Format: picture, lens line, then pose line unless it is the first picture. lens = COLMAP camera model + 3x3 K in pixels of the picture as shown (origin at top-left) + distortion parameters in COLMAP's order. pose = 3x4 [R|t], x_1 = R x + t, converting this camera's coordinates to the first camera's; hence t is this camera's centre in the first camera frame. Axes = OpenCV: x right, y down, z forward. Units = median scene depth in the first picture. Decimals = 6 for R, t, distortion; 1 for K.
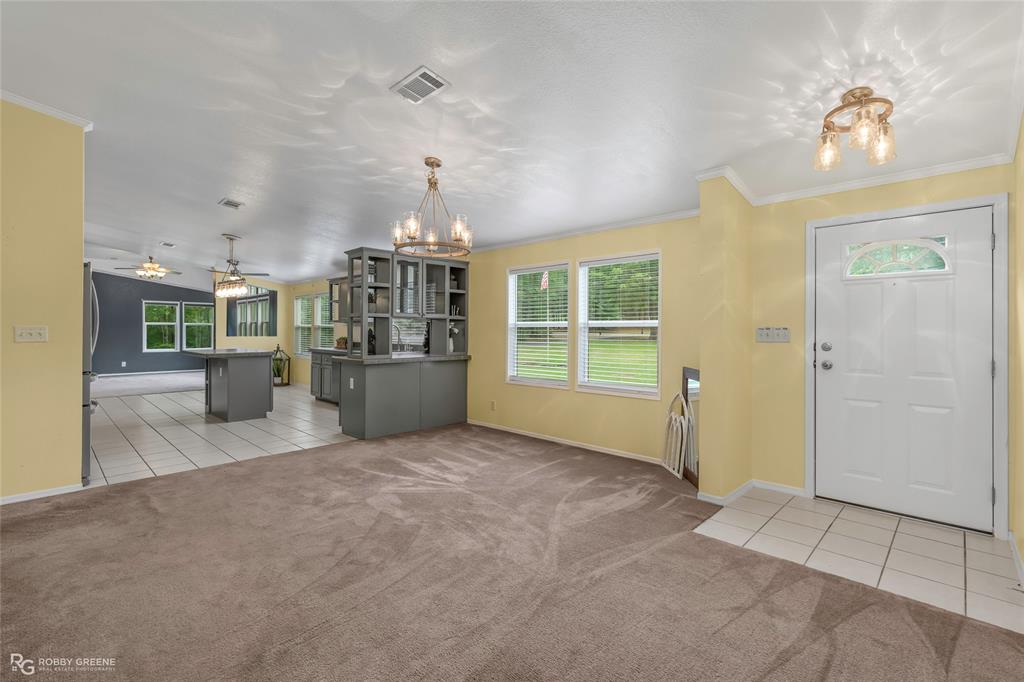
lens RADIAL K [[464.0, 0, 514.4], [0, 464.0, 329.1], [0, 0, 1]] dist [-0.001684, 0.000141]
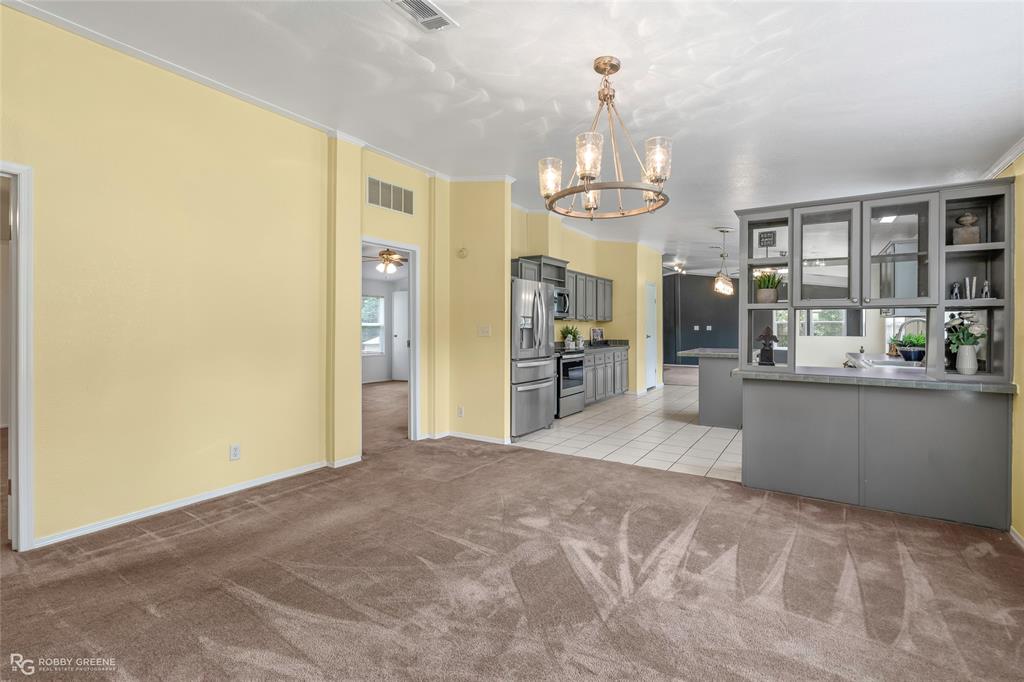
lens RADIAL K [[464.0, 0, 514.4], [0, 464.0, 329.1], [0, 0, 1]] dist [-0.001684, 0.000141]
pose [[0.195321, 0.000851, -0.980739, 0.150611], [0.002844, 0.999995, 0.001434, 0.000305], [0.980735, -0.003069, 0.195317, 0.266788]]
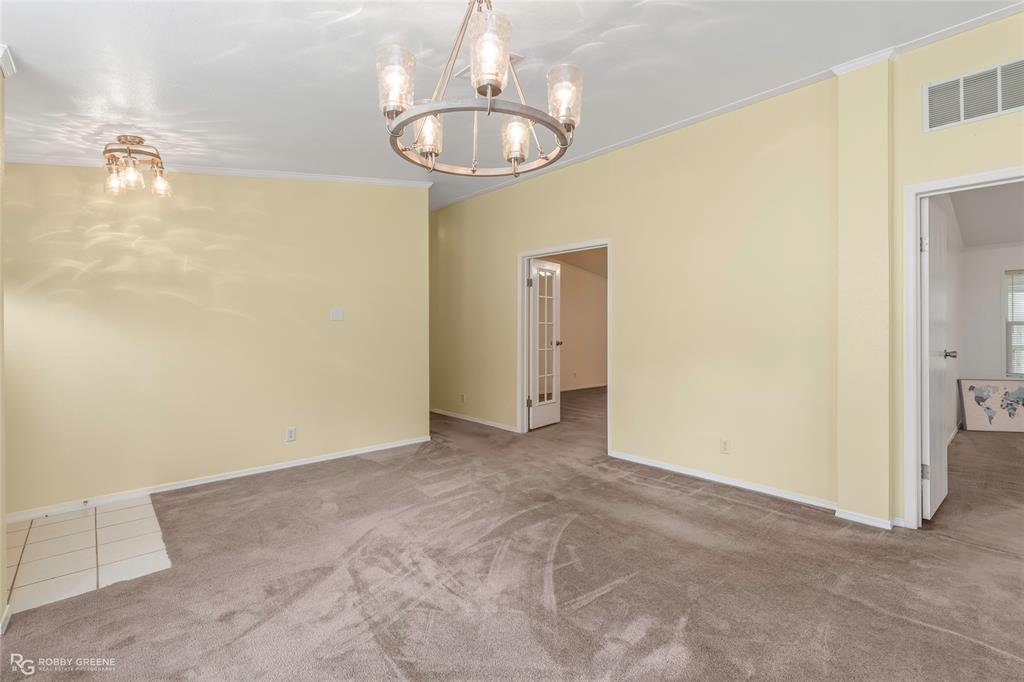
lens RADIAL K [[464.0, 0, 514.4], [0, 464.0, 329.1], [0, 0, 1]] dist [-0.001684, 0.000141]
pose [[-0.998700, -0.000964, 0.050968, -0.081961], [-0.001108, 0.999995, -0.002797, 0.000111], [-0.050965, -0.002850, -0.998696, 0.507595]]
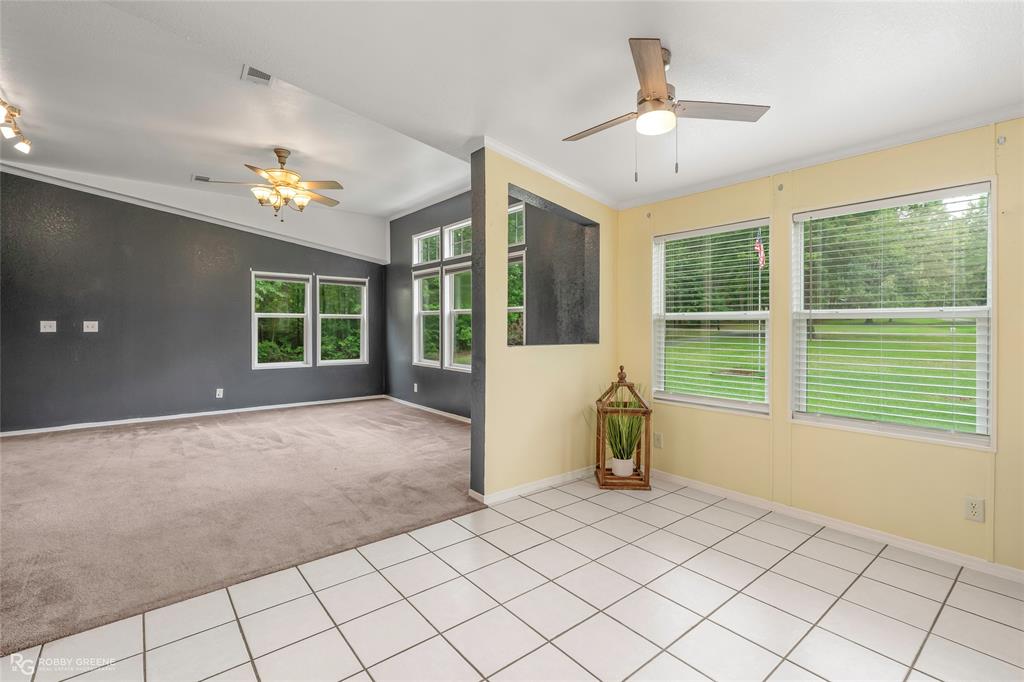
lens RADIAL K [[470.7, 0, 515.0], [0, 470.7, 324.2], [0, 0, 1]] dist [-0.006224, 0.000663]
pose [[0.993192, -0.003939, -0.116422, -0.550803], [0.004019, 0.999992, 0.000449, -0.000623], [0.116419, -0.000914, 0.993200, 0.628536]]
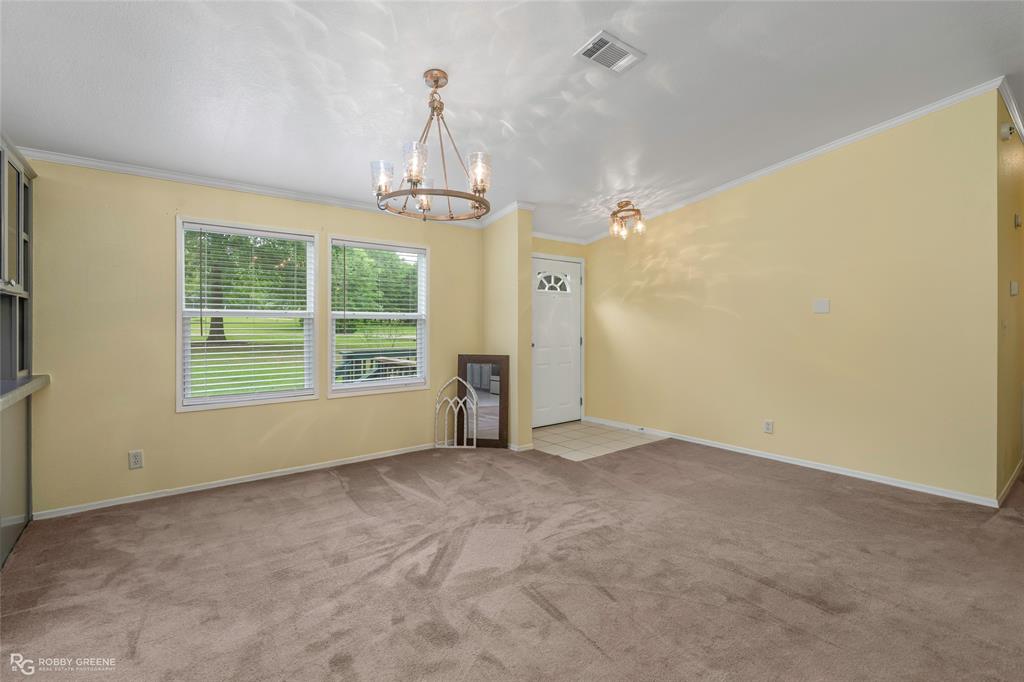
lens RADIAL K [[464.0, 0, 514.4], [0, 464.0, 329.1], [0, 0, 1]] dist [-0.001684, 0.000141]
pose [[0.130708, -0.012735, 0.991339, -0.301009], [-0.006015, 0.999889, 0.013637, 0.000706], [-0.991403, -0.007745, 0.130617, 0.282528]]
